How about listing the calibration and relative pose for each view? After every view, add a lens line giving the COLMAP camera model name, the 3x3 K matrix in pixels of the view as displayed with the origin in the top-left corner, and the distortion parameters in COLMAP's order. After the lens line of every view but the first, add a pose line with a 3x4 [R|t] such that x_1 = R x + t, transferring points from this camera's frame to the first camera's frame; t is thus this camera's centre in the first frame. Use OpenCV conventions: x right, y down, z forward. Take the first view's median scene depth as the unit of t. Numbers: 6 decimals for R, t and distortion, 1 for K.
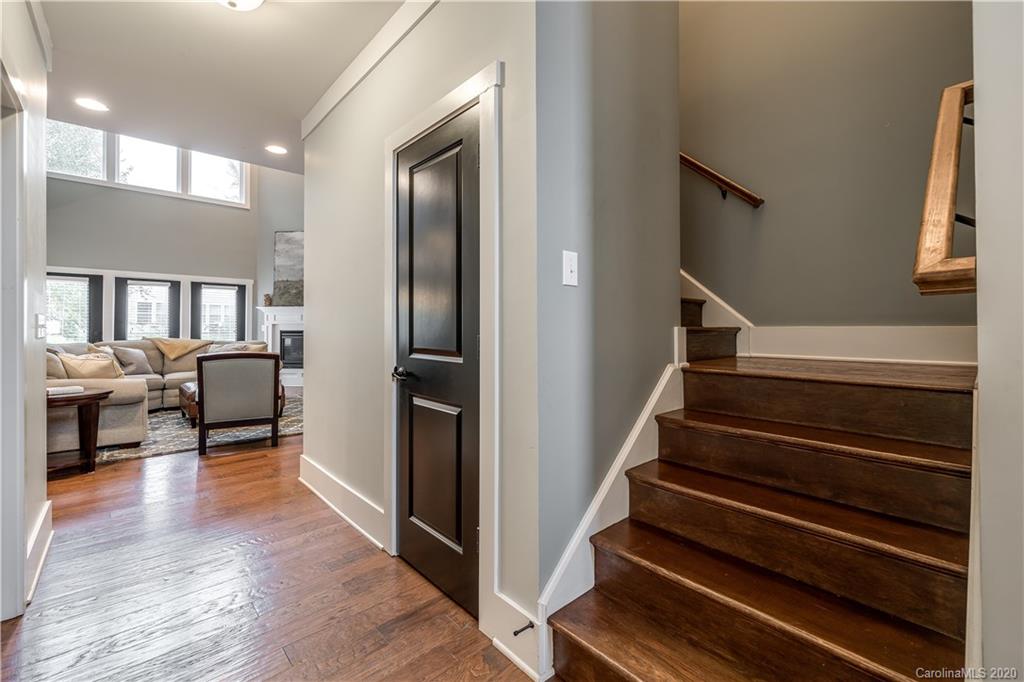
lens RADIAL K [[437.1, 0, 510.5], [0, 437.1, 328.2], [0, 0, 1]] dist [-0.000416, -0.000095]
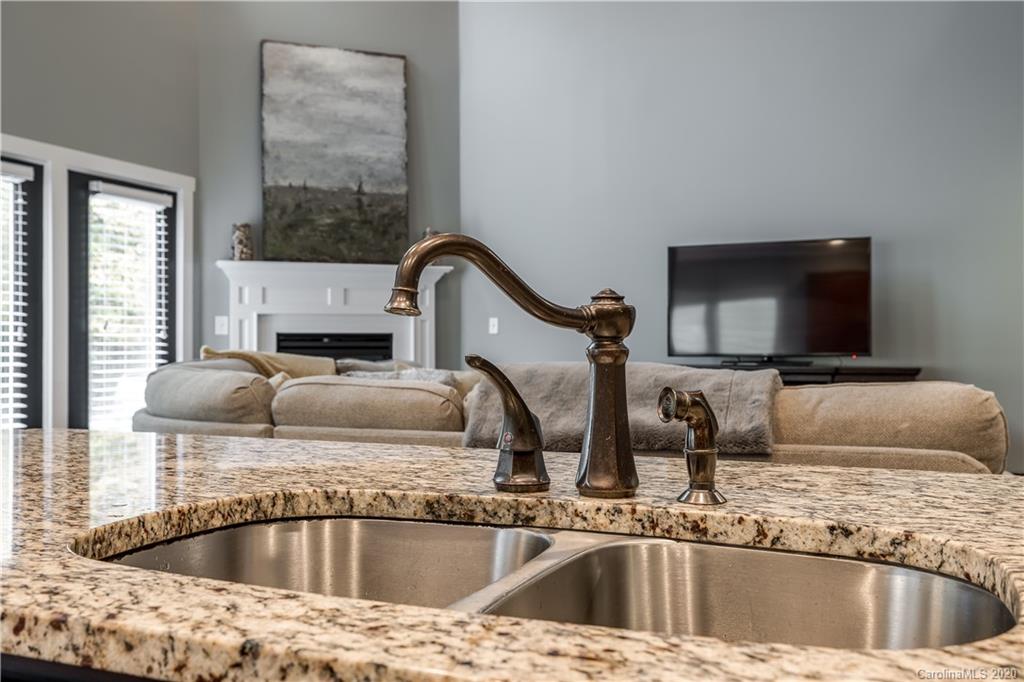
lens RADIAL K [[971.2, 0, 512.0], [0, 971.2, 341.0], [0, 0, 1]] dist [0.011550, 0.006924]
pose [[0.908196, 0.001169, 0.418543, -0.695652], [-0.002390, 0.999994, 0.002395, 0.009529], [-0.418538, -0.003176, 0.908194, 0.241268]]
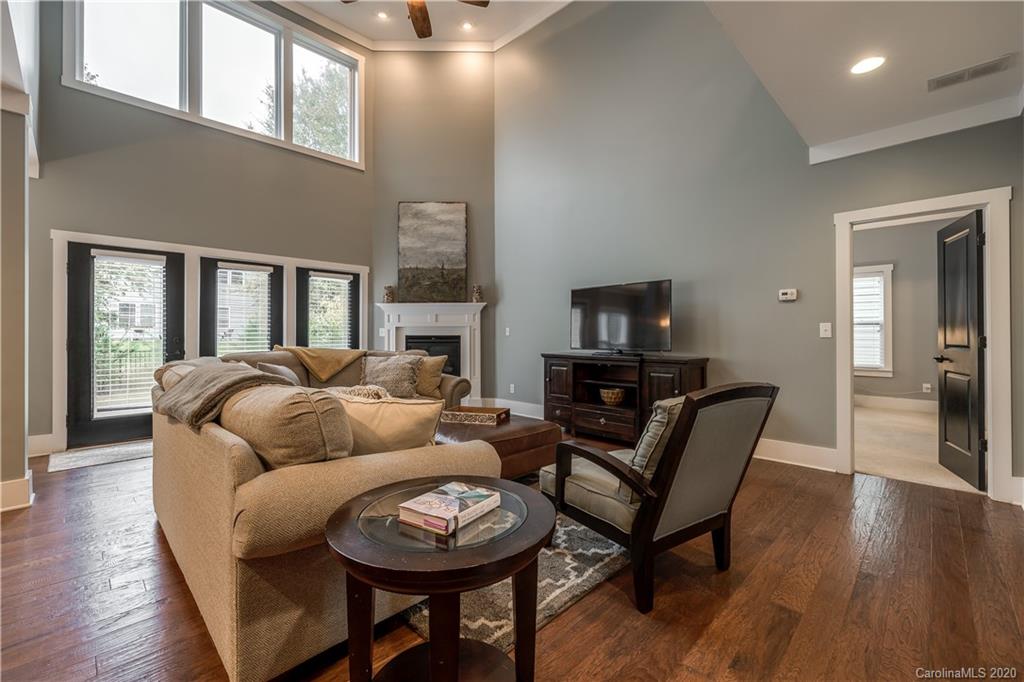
lens RADIAL K [[432.2, 0, 513.5], [0, 432.2, 336.3], [0, 0, 1]] dist [0.000505, 0.000344]
pose [[0.997889, -0.001347, 0.064922, -0.402166], [0.000657, 0.999943, 0.010646, -0.000891], [-0.064932, -0.010581, 0.997834, 0.259771]]
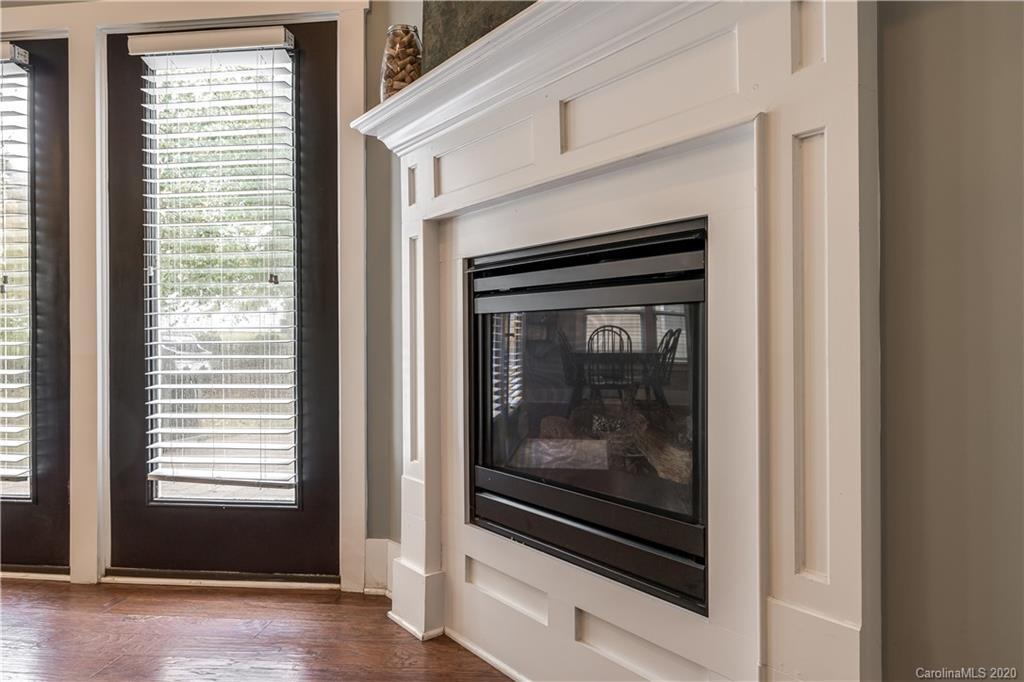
lens RADIAL K [[654.2, 0, 512.0], [0, 654.2, 341.0], [0, 0, 1]] dist [-0.003351, -0.001367]
pose [[0.653428, -0.000668, -0.756988, -0.363983], [0.012077, 0.999882, 0.009542, 0.031330], [0.756892, -0.015377, 0.653359, 0.894020]]
